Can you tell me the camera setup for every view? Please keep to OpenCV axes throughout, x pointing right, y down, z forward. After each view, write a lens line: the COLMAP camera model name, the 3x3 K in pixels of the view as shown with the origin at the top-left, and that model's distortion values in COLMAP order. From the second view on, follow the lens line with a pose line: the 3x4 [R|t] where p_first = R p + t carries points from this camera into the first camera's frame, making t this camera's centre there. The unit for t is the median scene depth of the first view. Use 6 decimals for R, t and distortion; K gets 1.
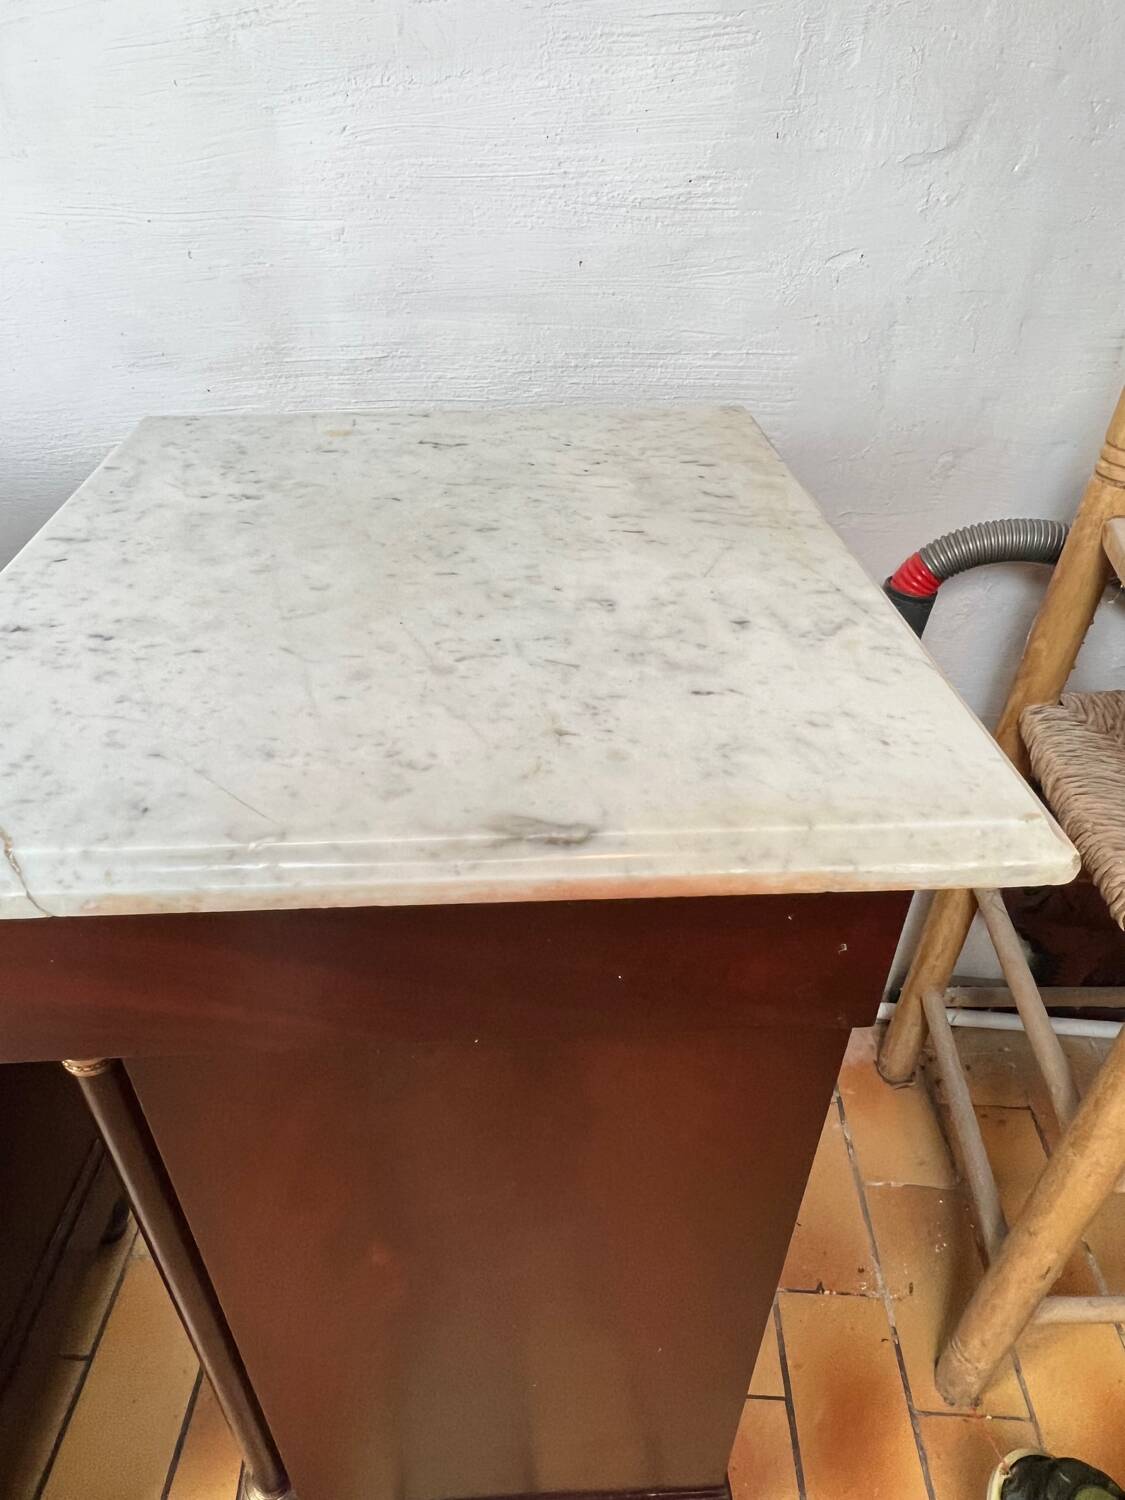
lens RADIAL K [[974.0, 0, 526.3], [0, 974.0, 729.4], [0, 0, 1]] dist [-0.005837, 0.002929]
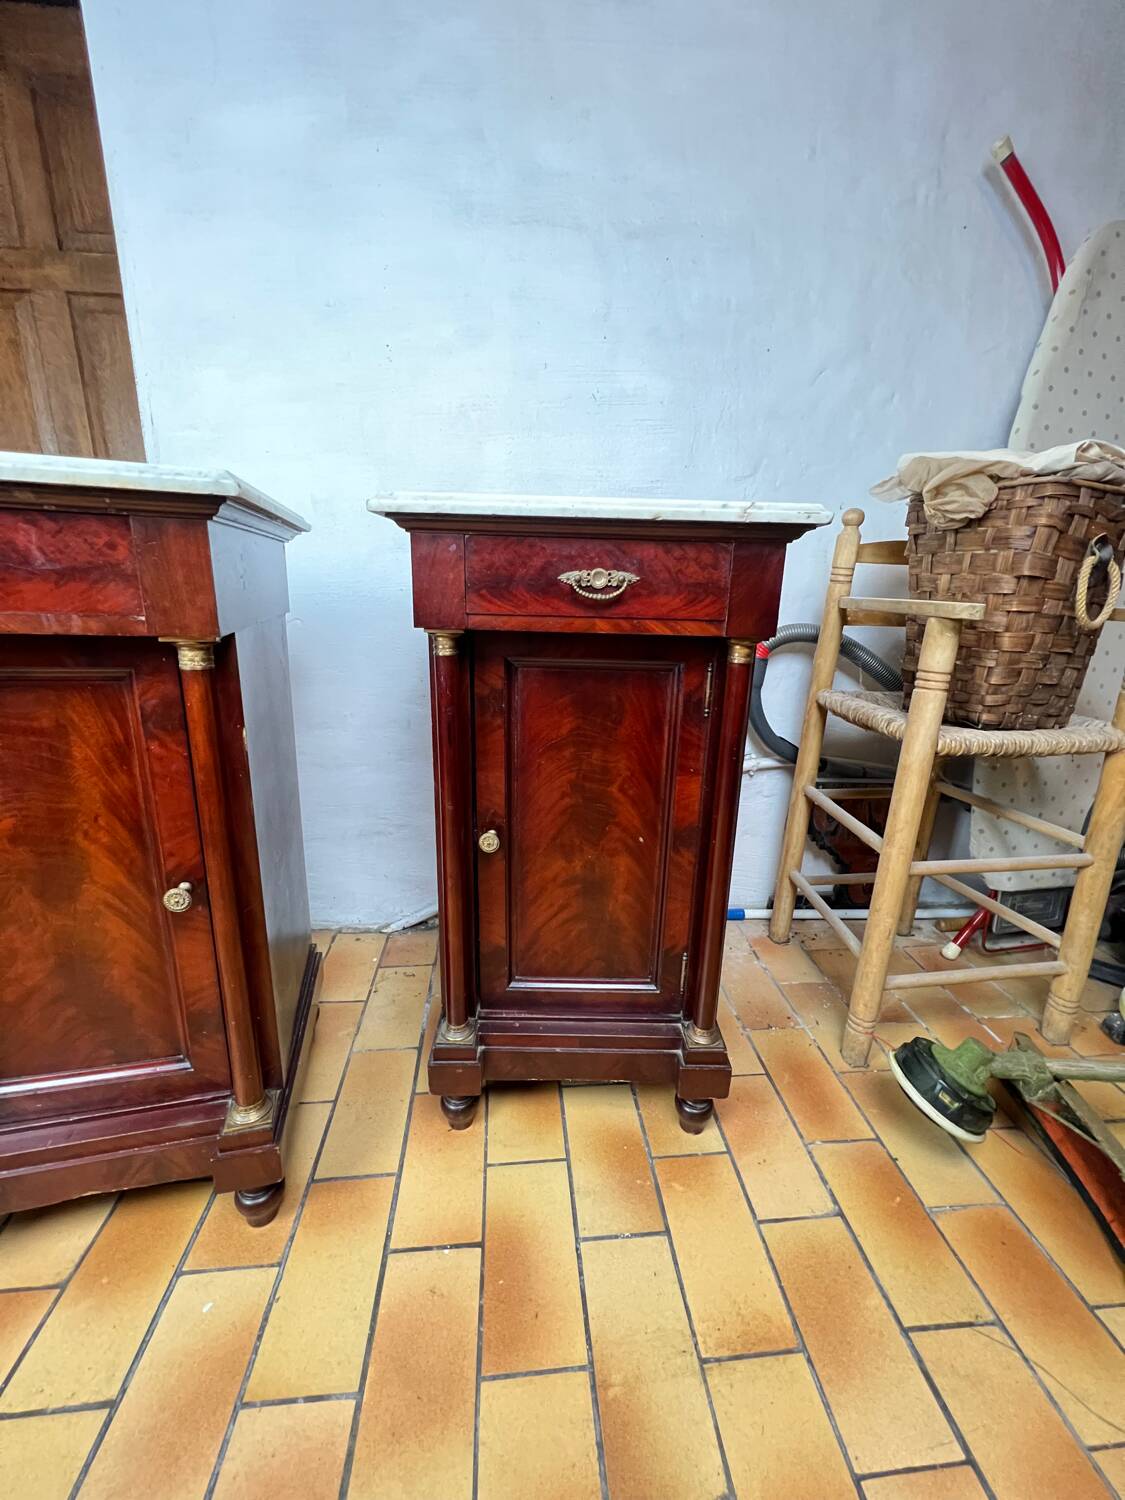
lens RADIAL K [[601.3, 0, 566.6], [0, 601.3, 746.0], [0, 0, 1]] dist [-0.002207, 0.000461]
pose [[0.986405, -0.003006, 0.164305, -0.280686], [0.057670, 0.942575, -0.328977, 0.522402], [-0.153881, 0.333980, 0.929934, -0.140134]]
